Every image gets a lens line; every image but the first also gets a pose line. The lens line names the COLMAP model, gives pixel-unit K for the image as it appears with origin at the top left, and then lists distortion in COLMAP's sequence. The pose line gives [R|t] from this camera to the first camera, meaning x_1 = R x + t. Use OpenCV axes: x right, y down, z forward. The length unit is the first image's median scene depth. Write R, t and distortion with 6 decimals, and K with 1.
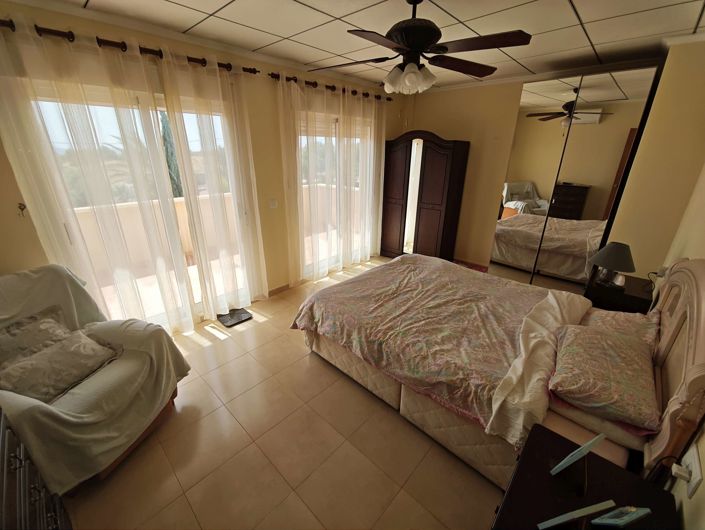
lens RADIAL K [[294.6, 0, 352.6], [0, 294.6, 264.5], [0, 0, 1]] dist [0.002678, -0.000613]
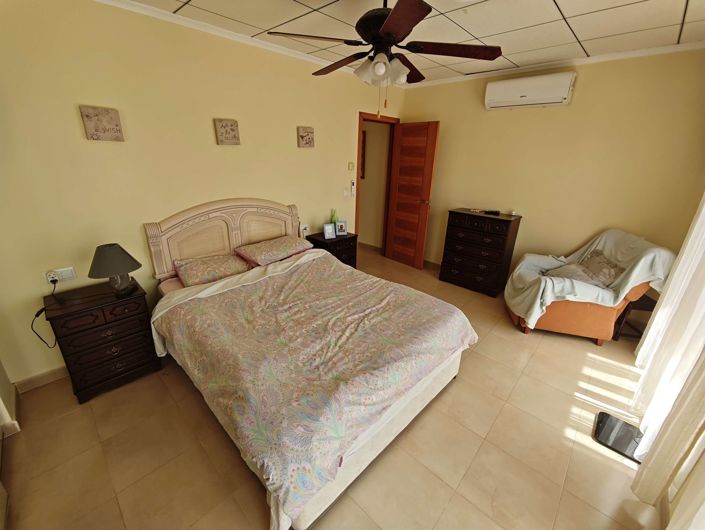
lens RADIAL K [[294.6, 0, 350.9], [0, 294.6, 265.2], [0, 0, 1]] dist [0.002678, -0.000613]
pose [[-0.999491, -0.030470, -0.009409, 0.205417], [-0.029010, 0.746236, 0.665049, -0.576945], [-0.013243, 0.664984, -0.746740, 1.574763]]
